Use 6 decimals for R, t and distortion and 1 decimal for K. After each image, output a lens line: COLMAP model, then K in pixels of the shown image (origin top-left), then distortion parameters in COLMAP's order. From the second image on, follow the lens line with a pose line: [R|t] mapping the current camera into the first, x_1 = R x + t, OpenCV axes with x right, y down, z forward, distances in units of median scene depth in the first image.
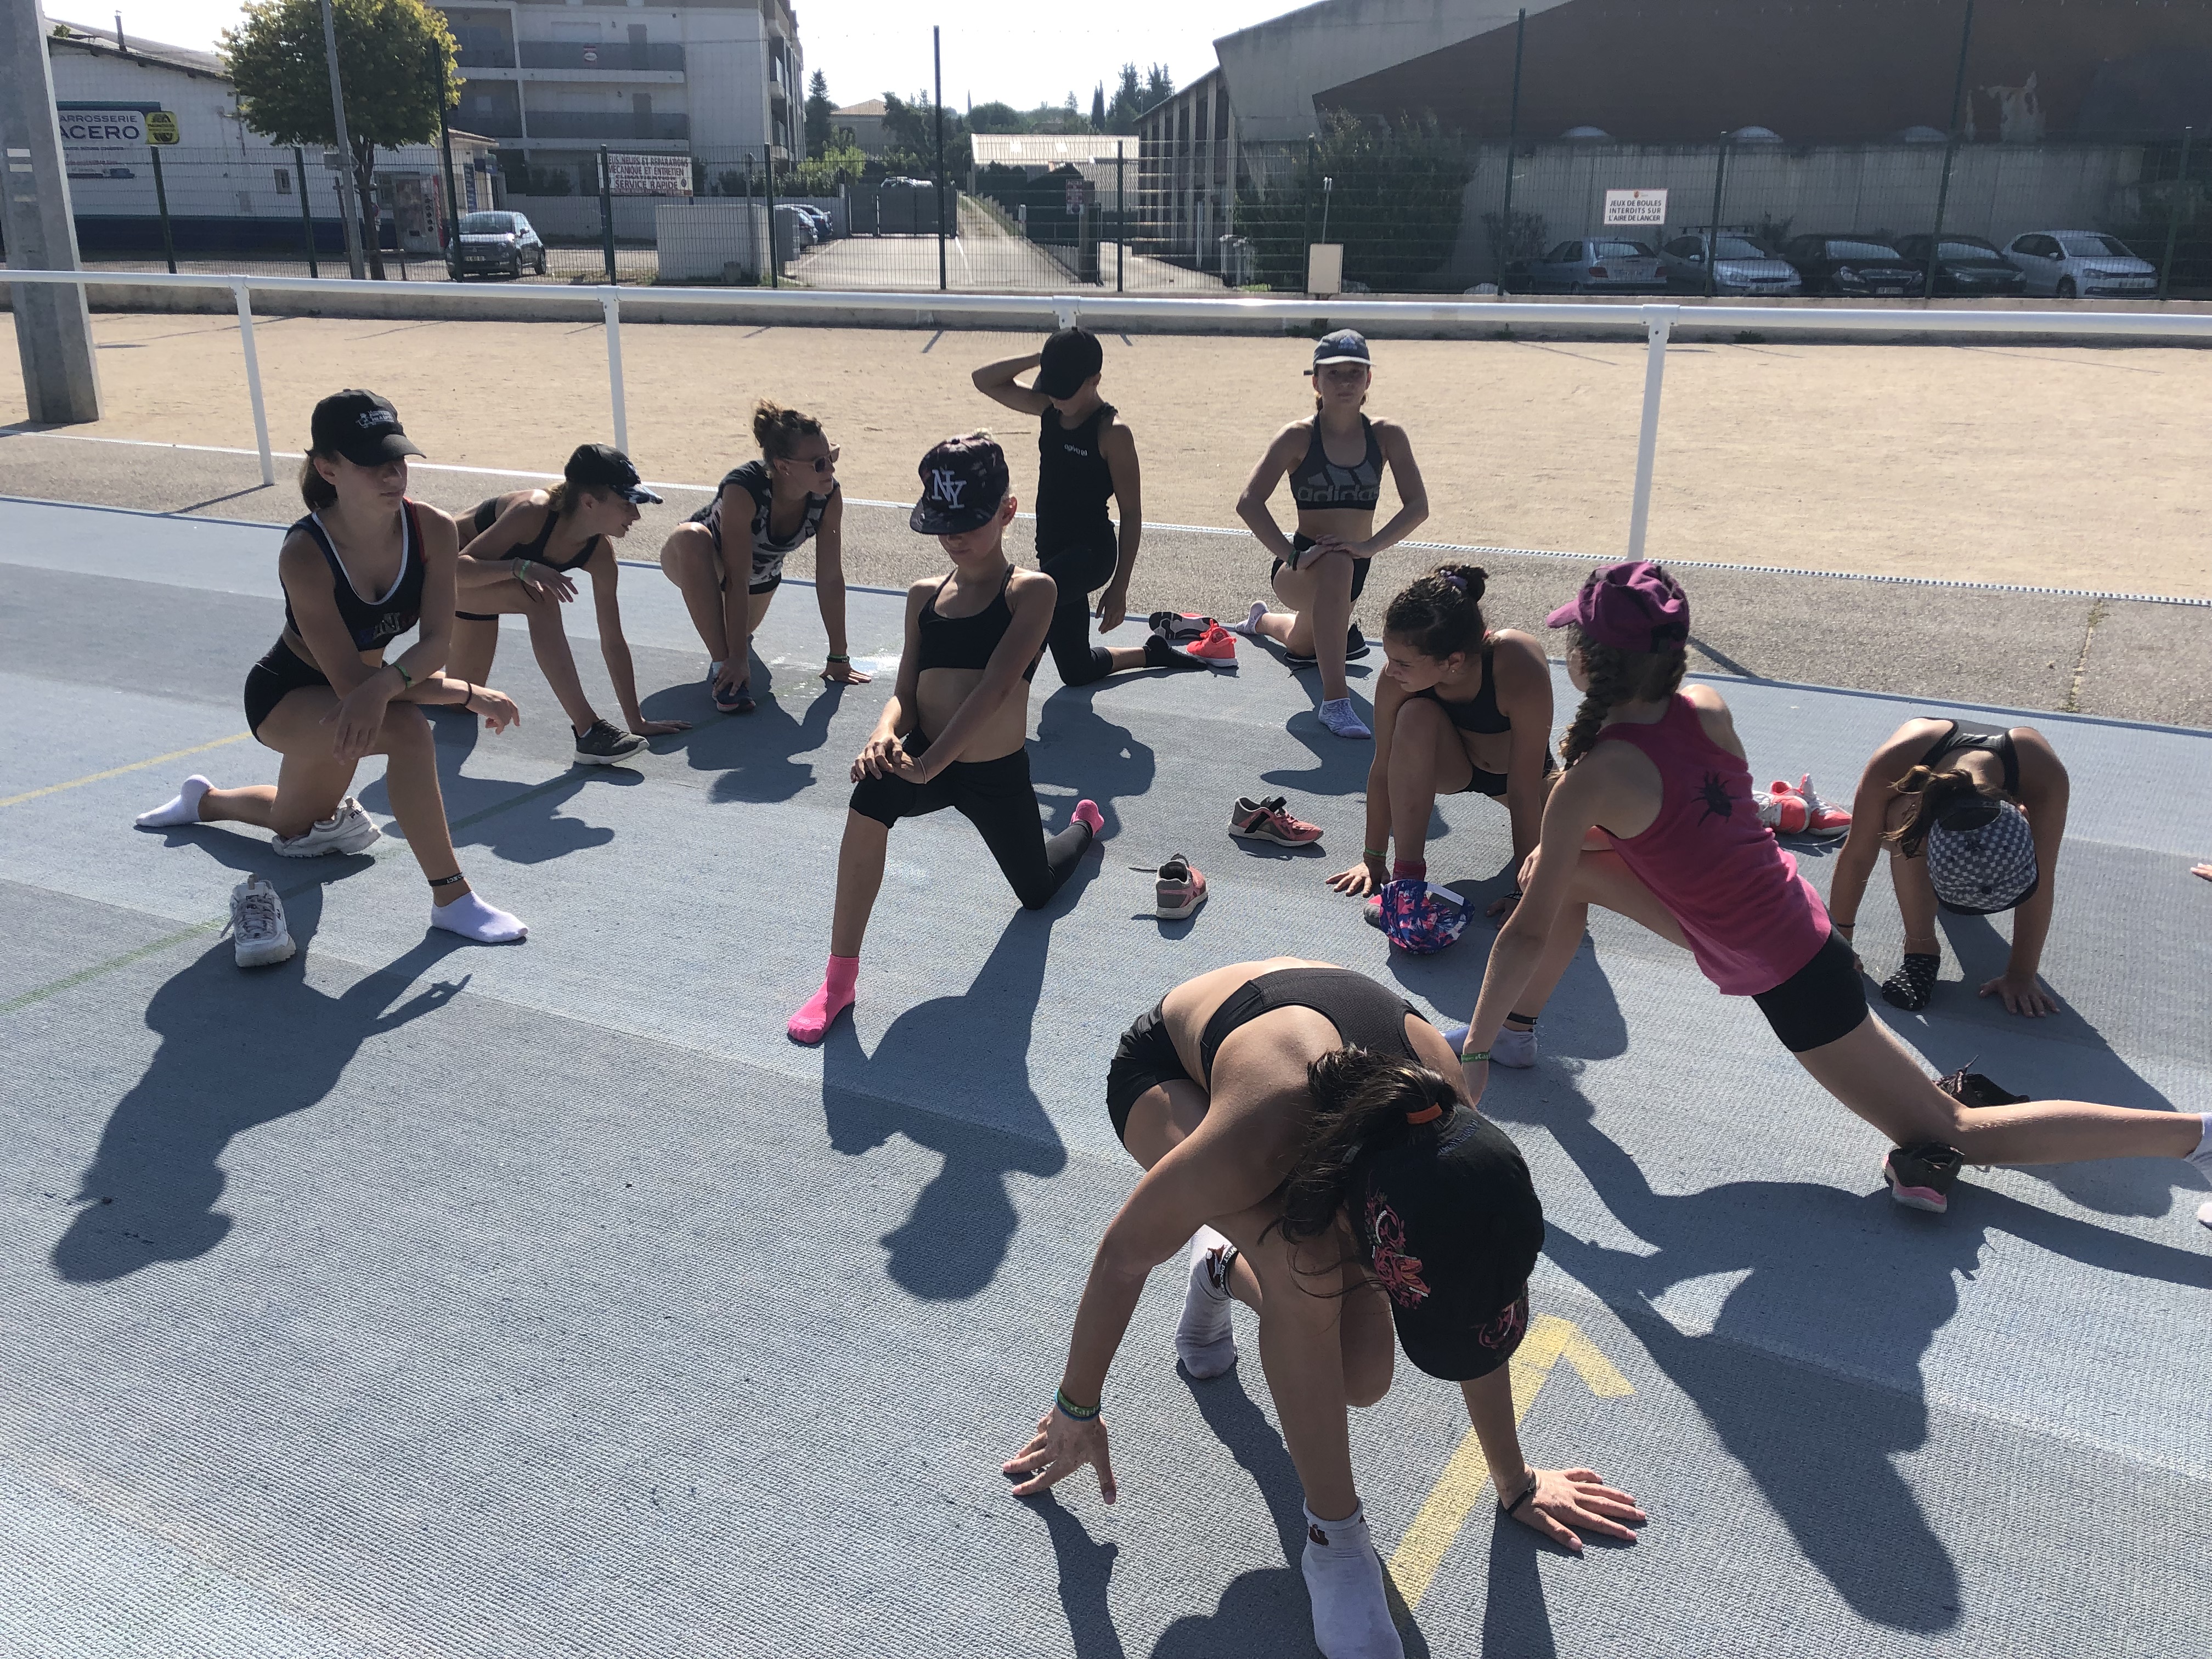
lens RADIAL K [[1793.4, 0, 1110.6], [0, 1793.4, 824.3], [0, 0, 1]] dist [0.023467, -0.015661]
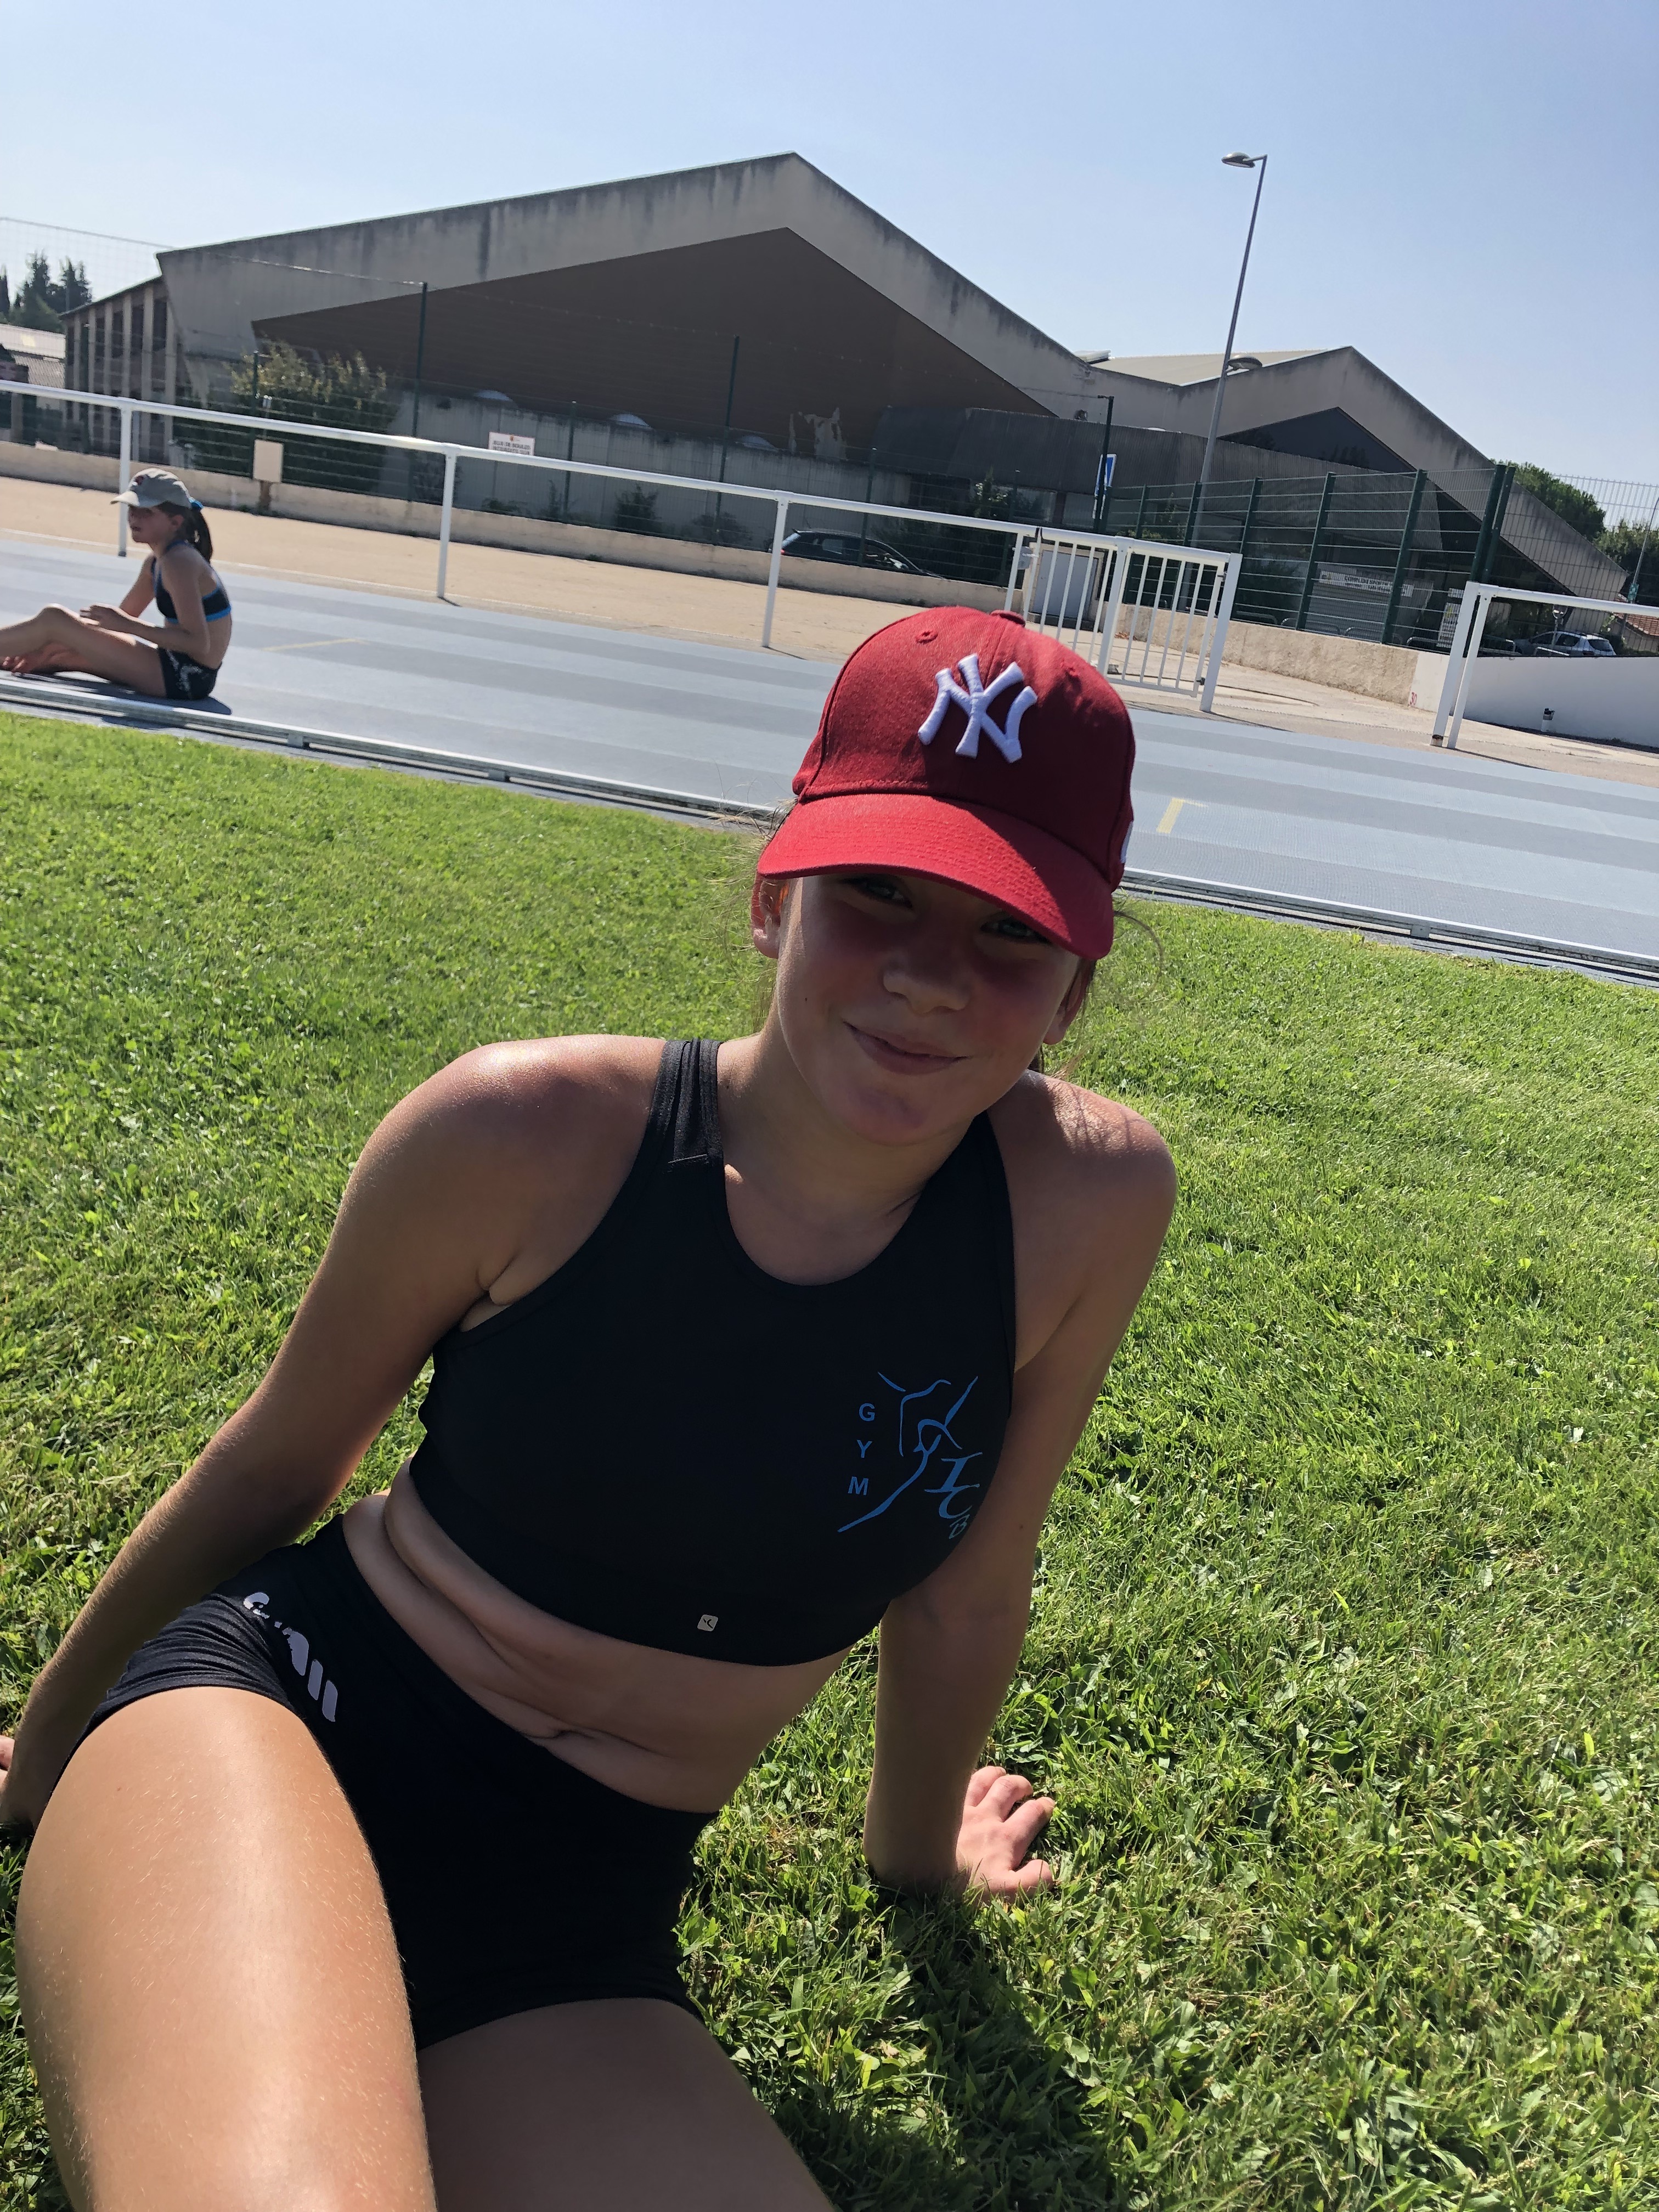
lens RADIAL K [[1793.4, 0, 824.4], [0, 1793.4, 1098.4], [0, 0, 1]] dist [0.023467, -0.015661]
pose [[0.911137, 0.003200, 0.412092, -0.023132], [-0.005028, 0.999982, 0.003354, 0.069860], [-0.412074, -0.005128, 0.911136, -0.163238]]
